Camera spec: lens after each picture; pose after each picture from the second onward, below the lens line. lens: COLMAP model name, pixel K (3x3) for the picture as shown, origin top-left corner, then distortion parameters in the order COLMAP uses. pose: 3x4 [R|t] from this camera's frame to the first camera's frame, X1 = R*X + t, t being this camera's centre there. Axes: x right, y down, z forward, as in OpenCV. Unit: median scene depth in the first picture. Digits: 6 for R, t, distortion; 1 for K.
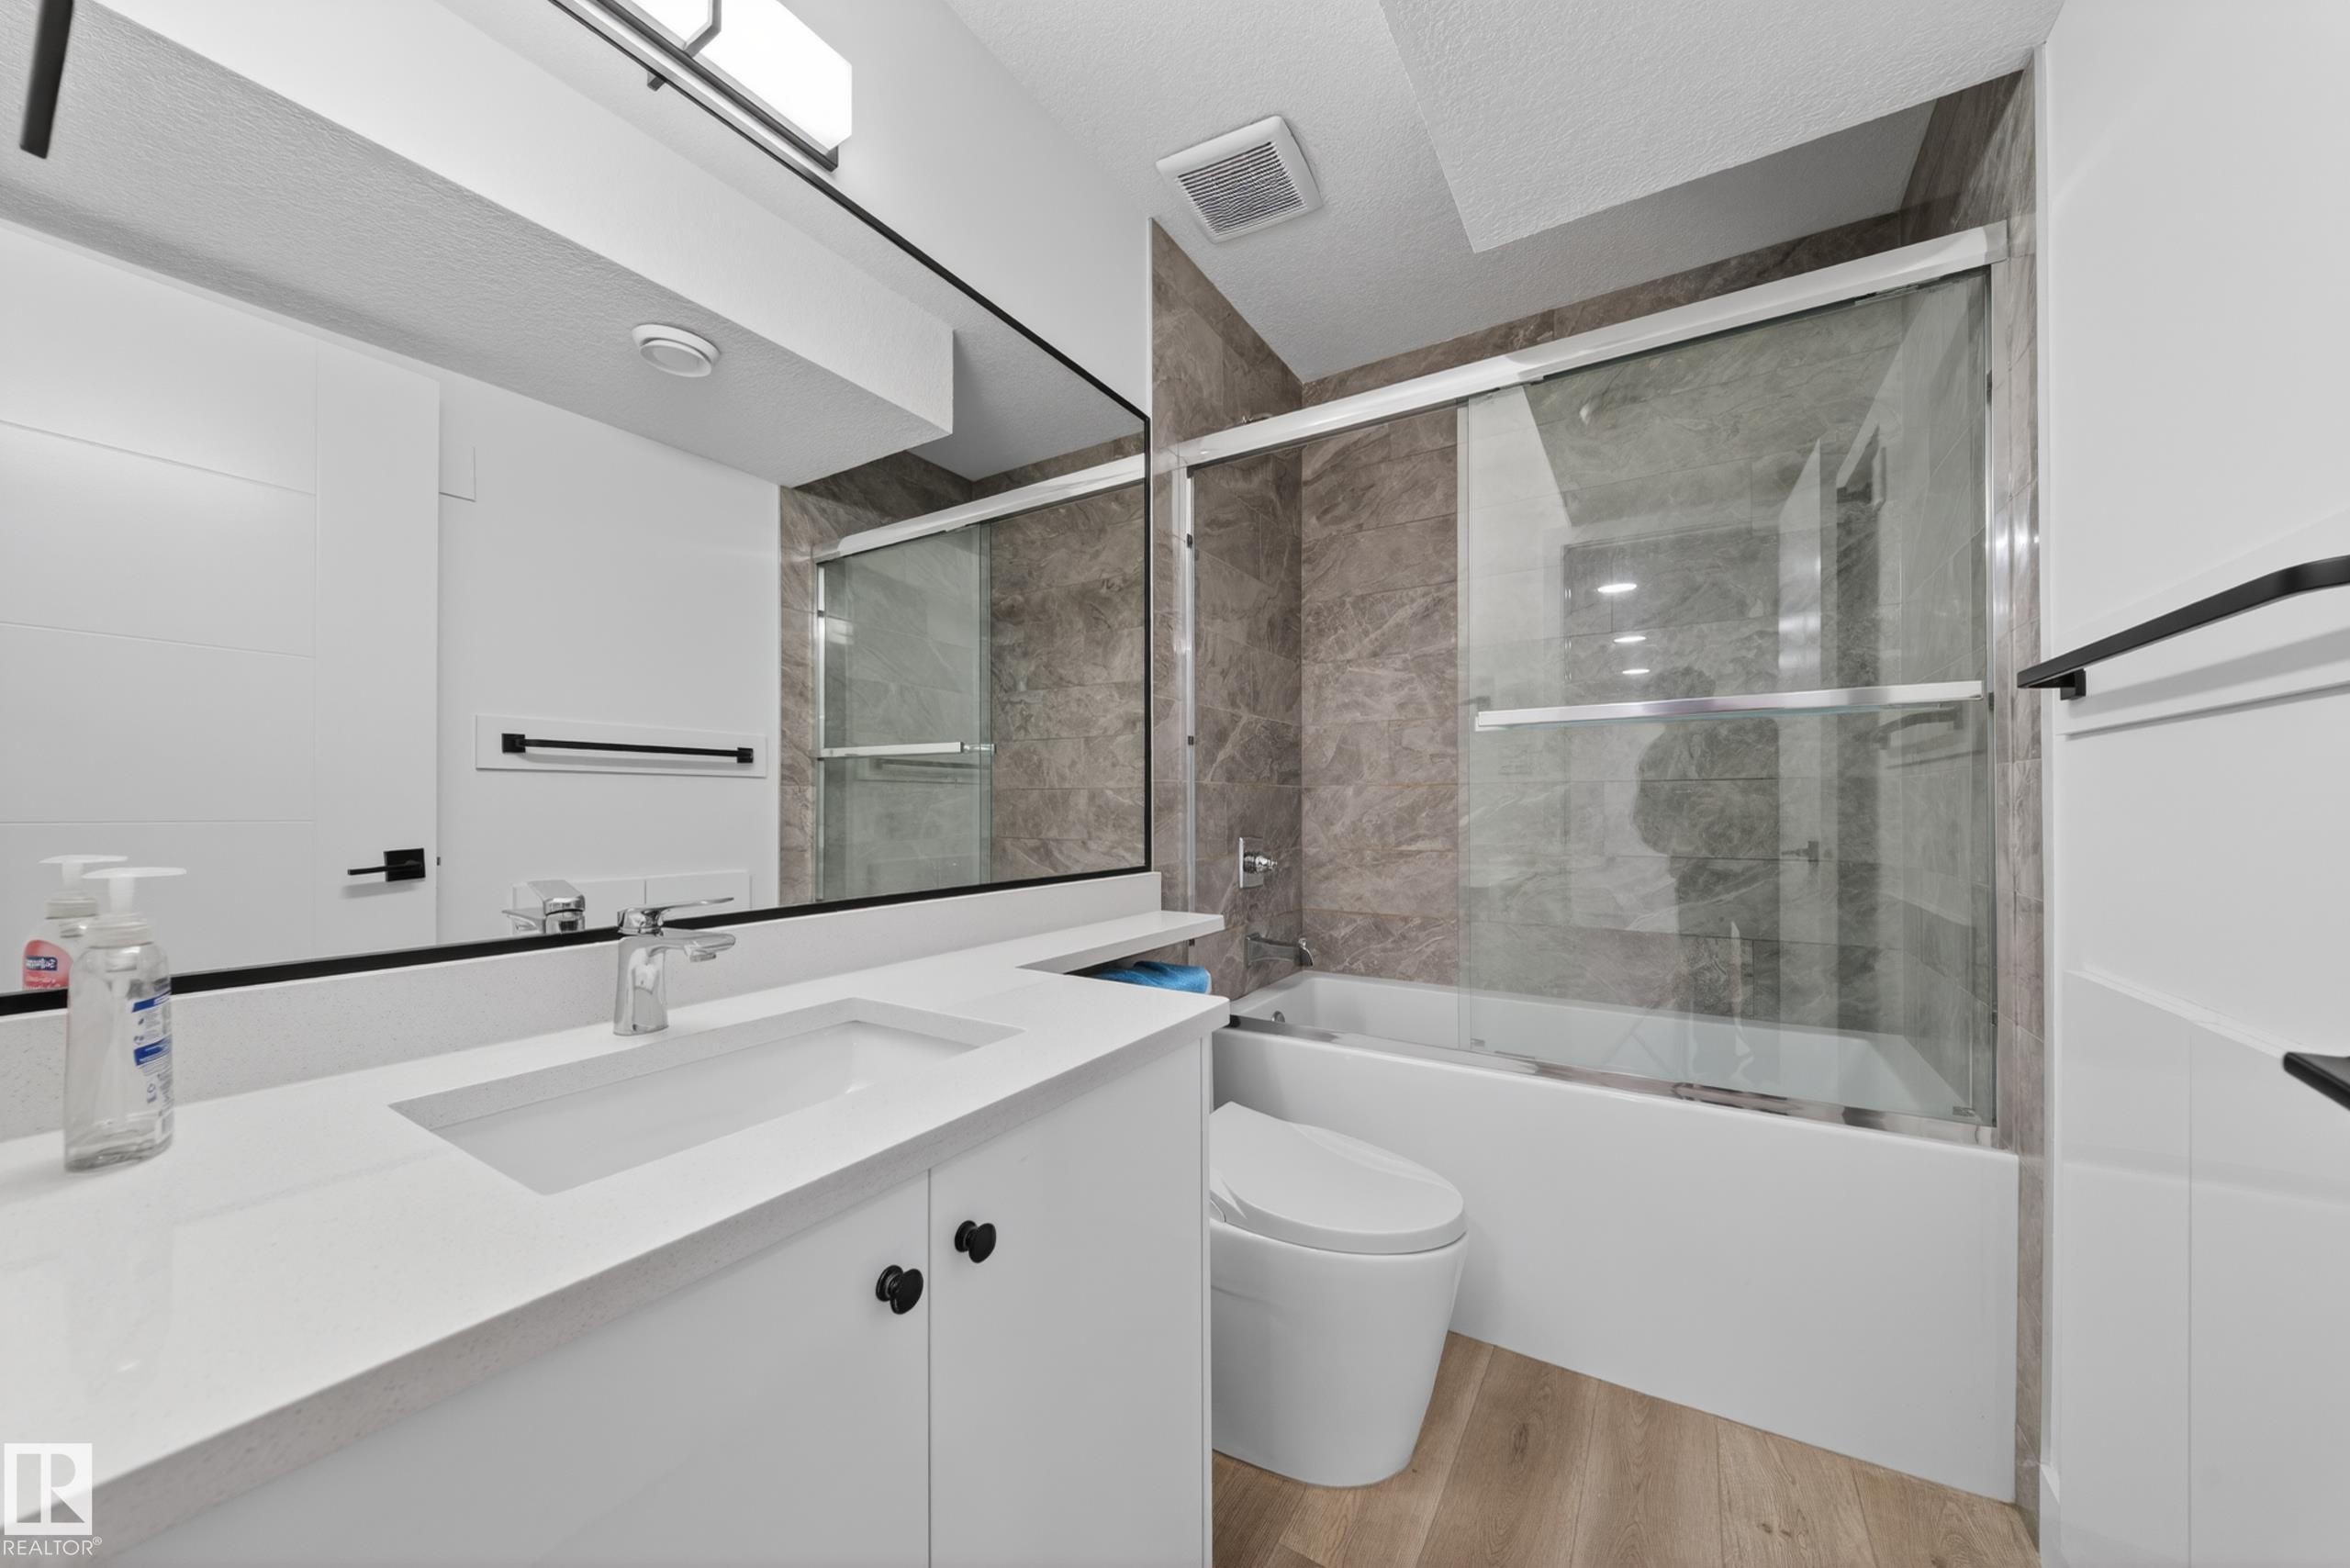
lens RADIAL K [[823.0, 0, 1183.2], [0, 823.0, 795.9], [0, 0, 1]] dist [-0.006591, -0.000057]
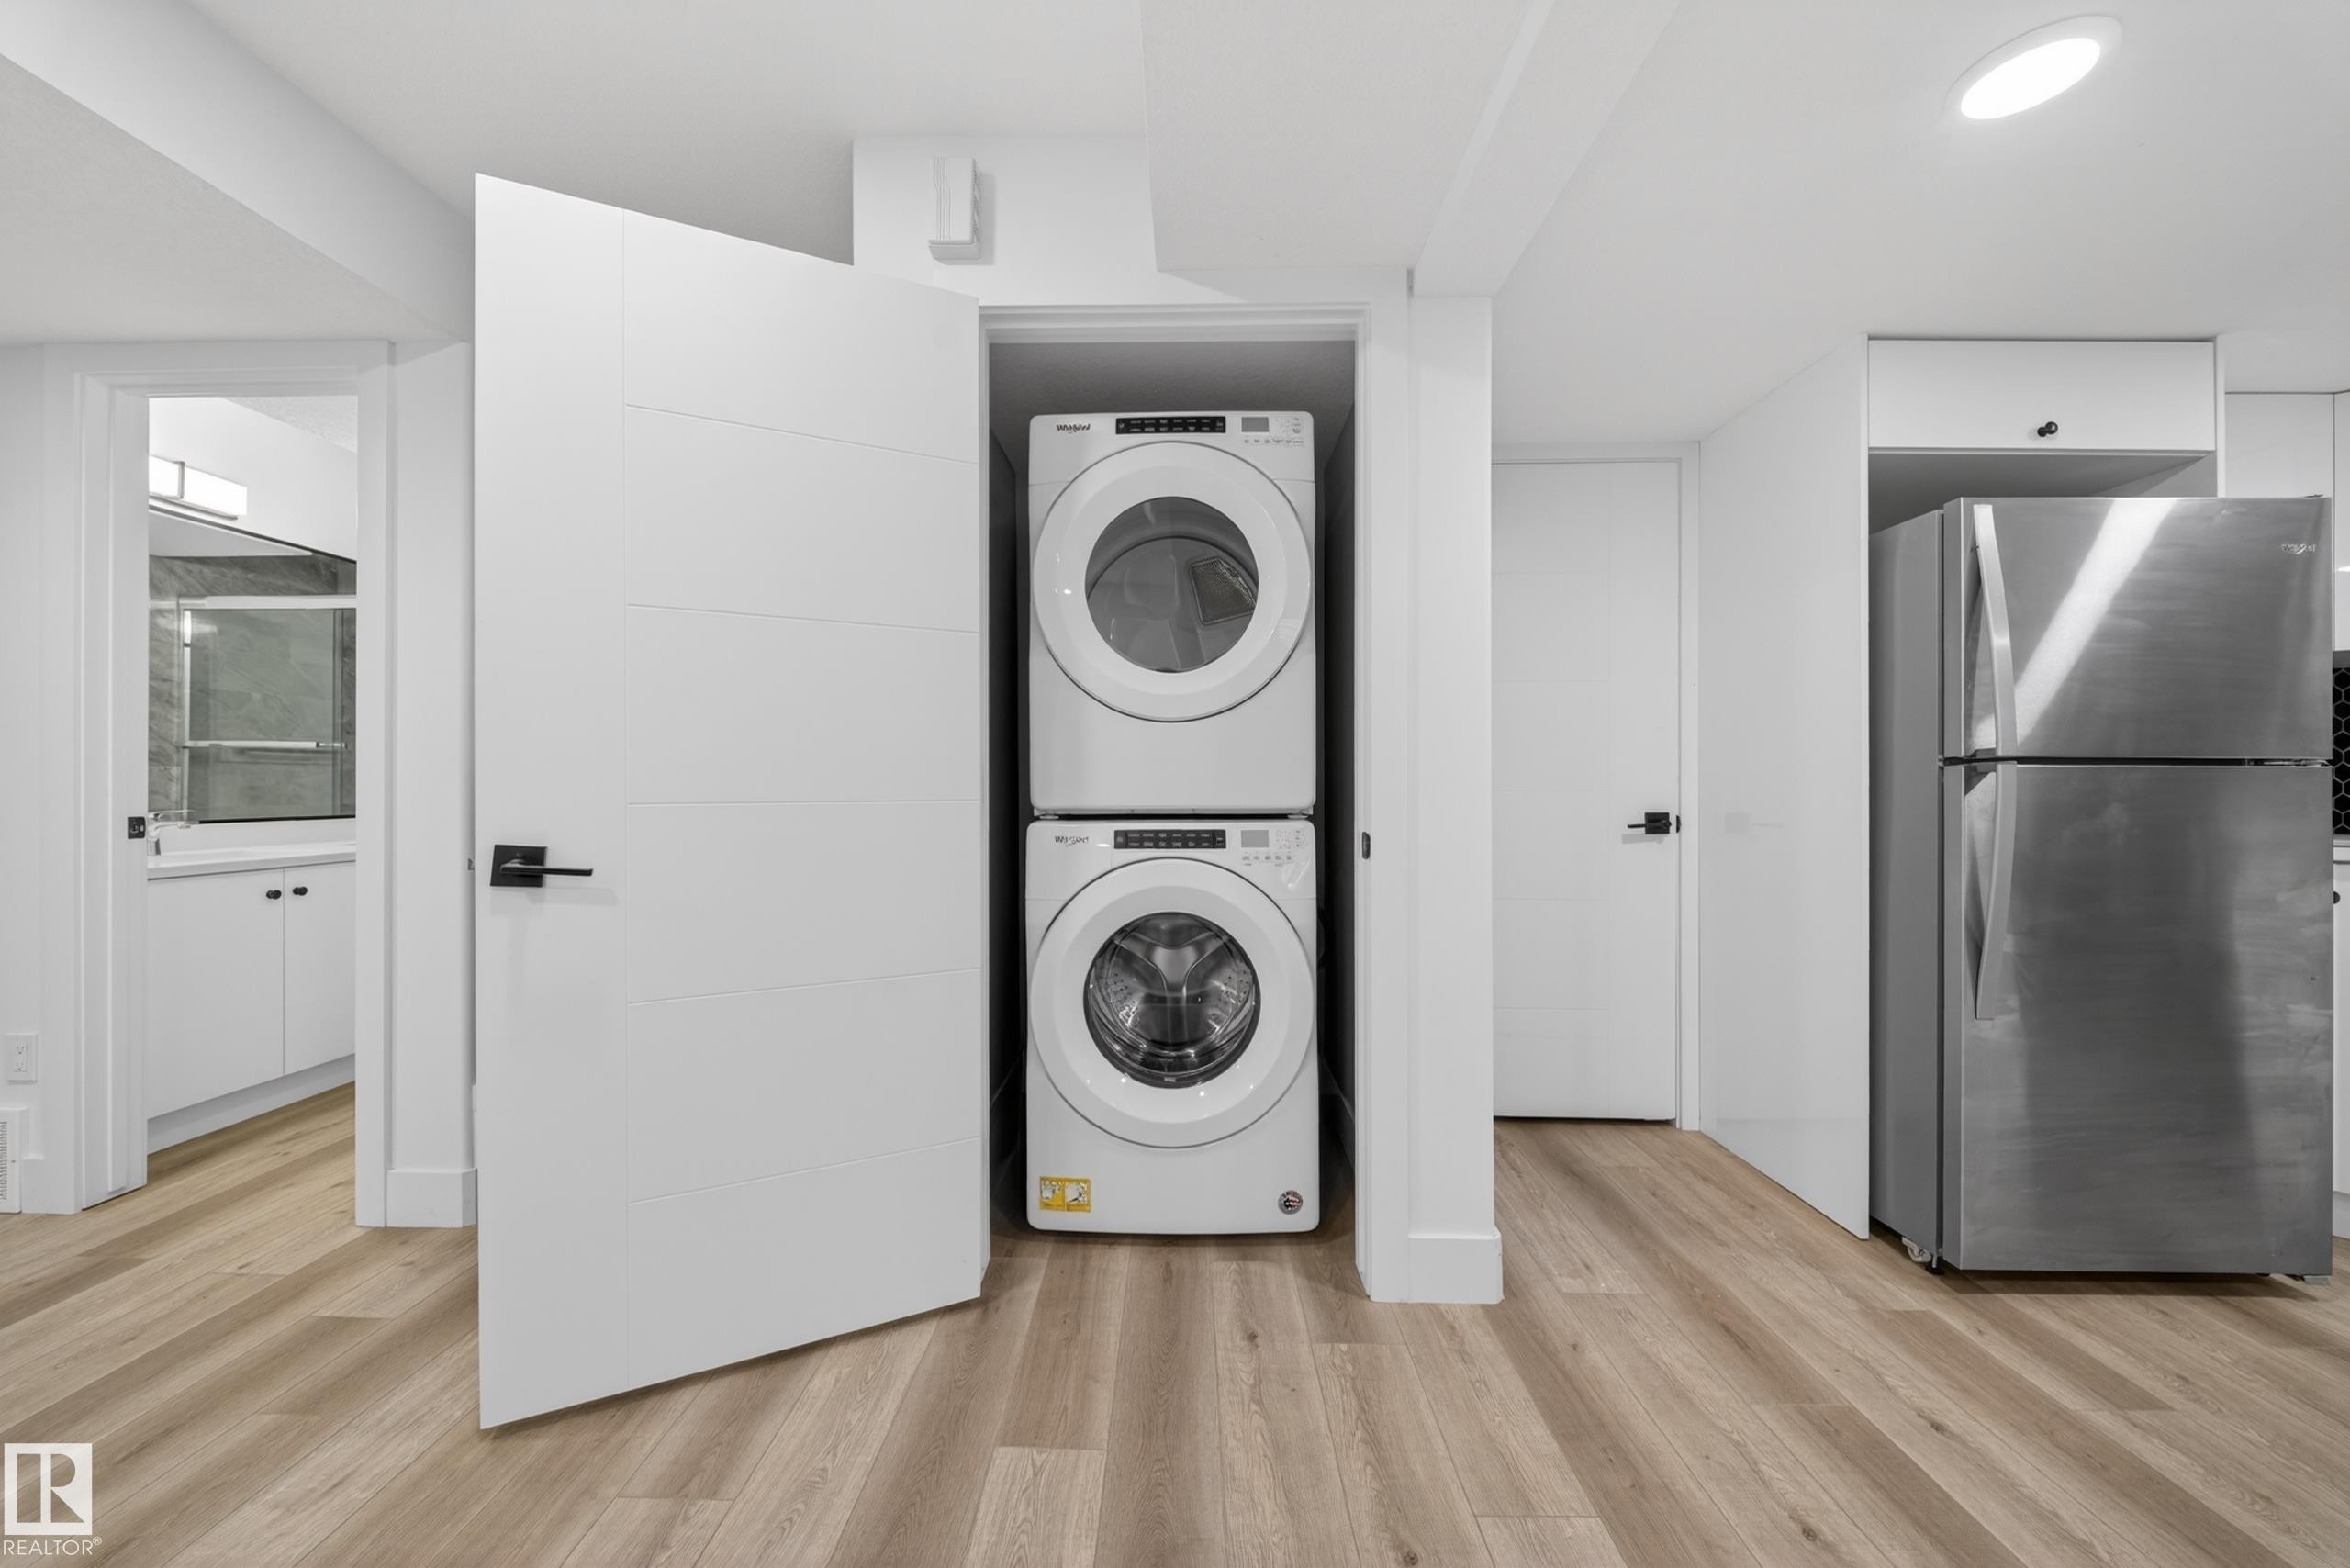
lens RADIAL K [[823.0, 0, 1160.4], [0, 823.0, 782.6], [0, 0, 1]] dist [-0.006591, -0.000057]
pose [[0.871659, 0.005540, 0.490082, 0.335045], [-0.001738, 0.999965, -0.008212, 0.024159], [-0.490110, 0.006307, 0.871638, -1.047855]]
